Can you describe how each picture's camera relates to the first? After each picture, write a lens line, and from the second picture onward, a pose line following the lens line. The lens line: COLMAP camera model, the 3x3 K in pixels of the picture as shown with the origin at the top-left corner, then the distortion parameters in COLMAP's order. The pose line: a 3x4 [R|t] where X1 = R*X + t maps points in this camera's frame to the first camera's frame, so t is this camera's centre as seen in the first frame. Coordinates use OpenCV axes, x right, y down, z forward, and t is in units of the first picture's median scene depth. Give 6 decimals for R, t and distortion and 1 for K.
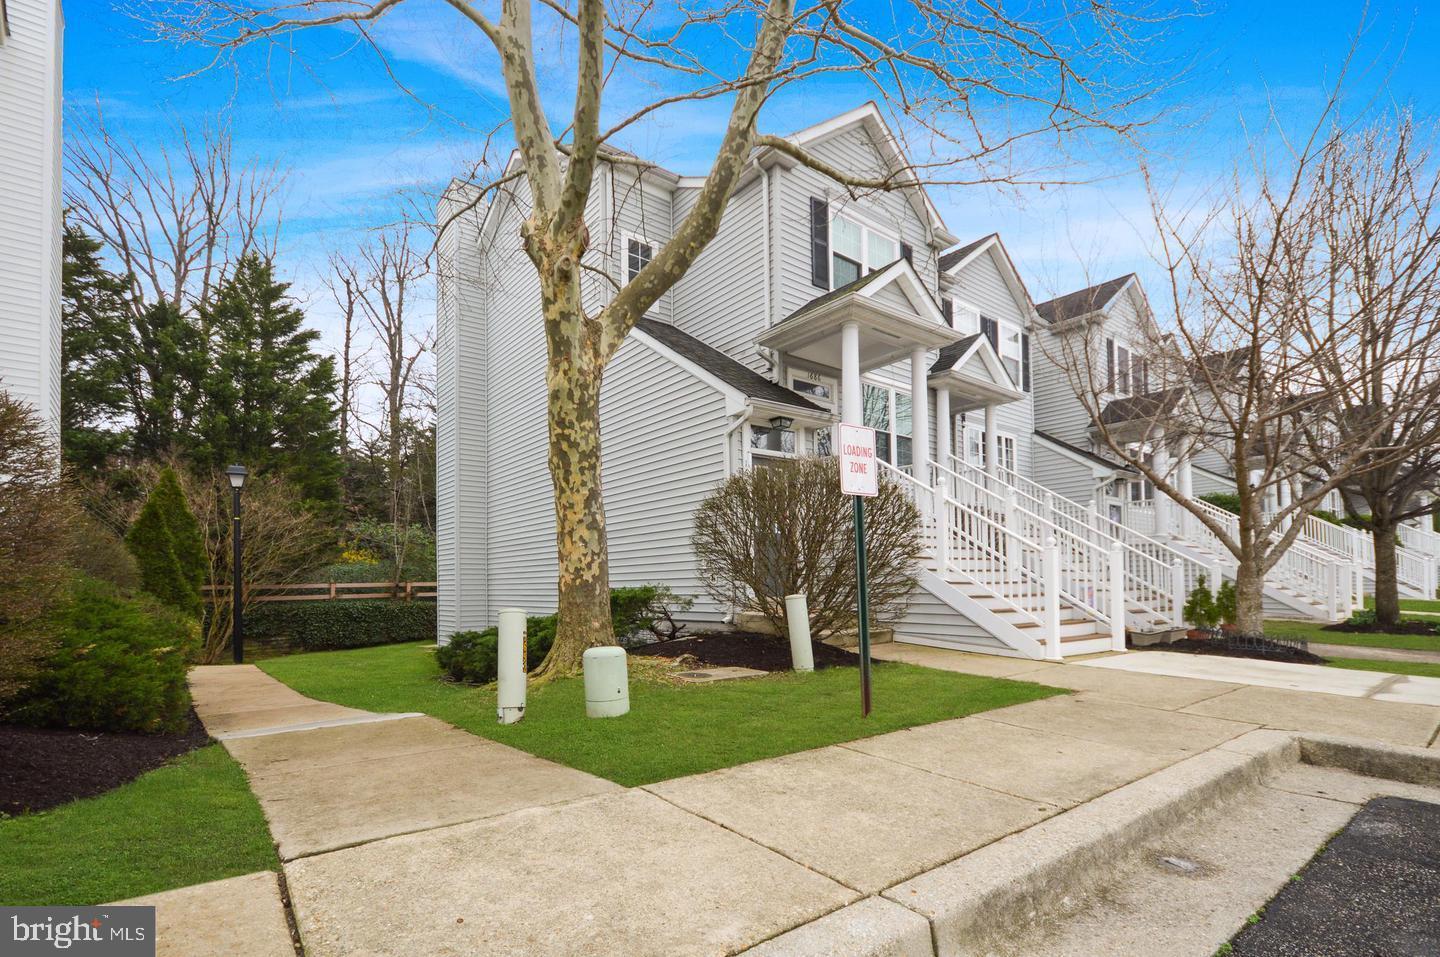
lens RADIAL K [[653.6, 0, 717.0], [0, 653.6, 472.0], [0, 0, 1]] dist [0.015431, -0.009197]
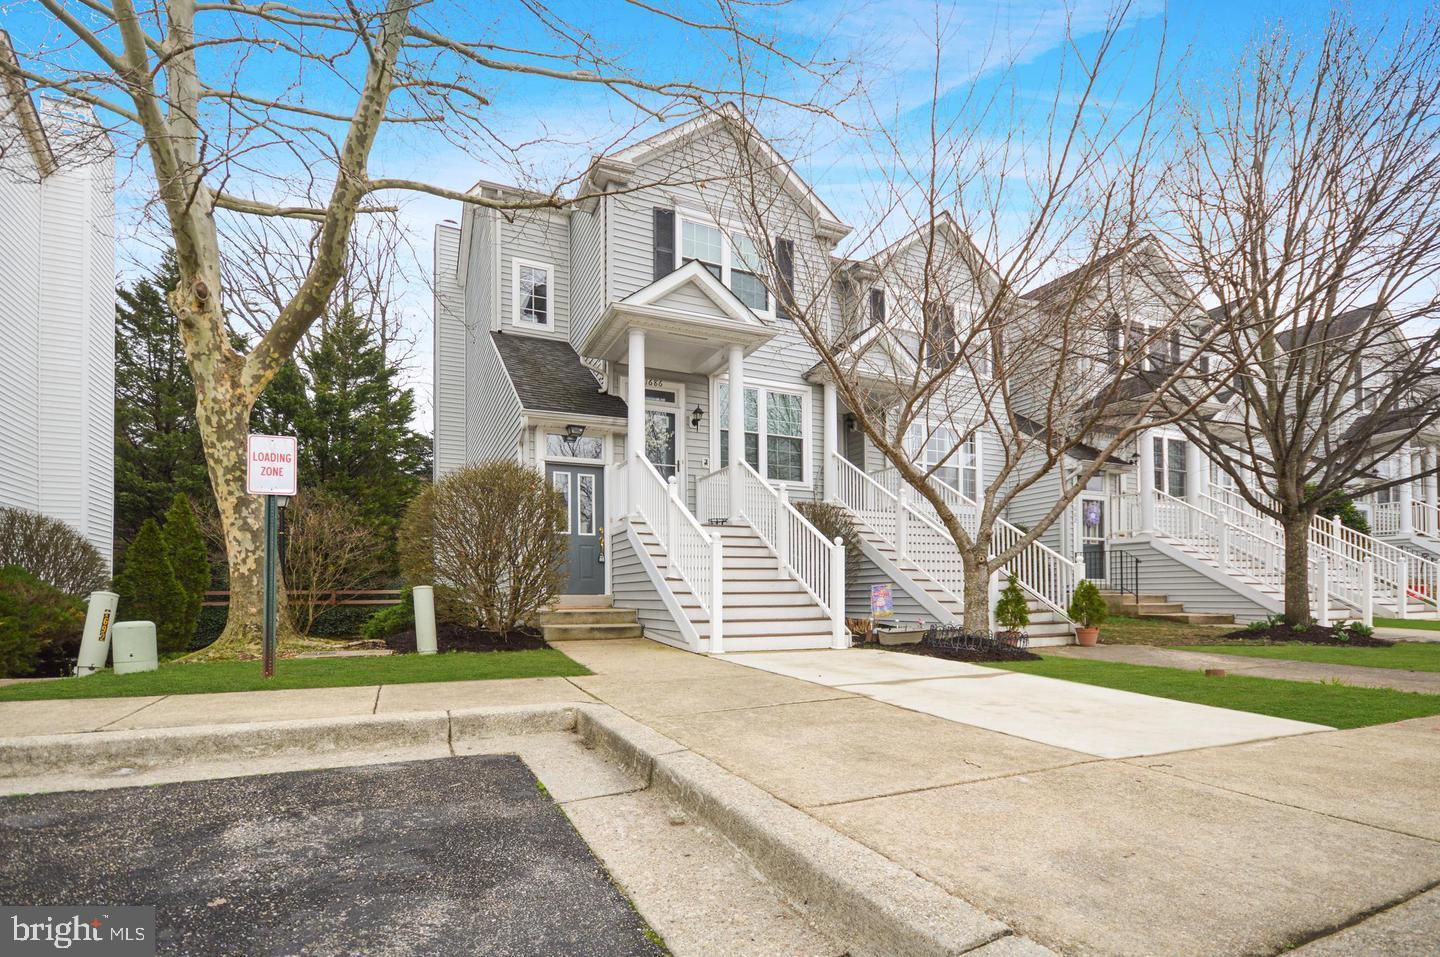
lens RADIAL K [[644.6, 0, 611.8], [0, 644.6, 485.4], [0, 0, 1]] dist [-0.000887, -0.009255]
pose [[0.971957, -0.035290, -0.232494, 0.751780], [0.036572, 0.999330, 0.001206, 0.027959], [0.232296, -0.009675, 0.972597, 0.006591]]
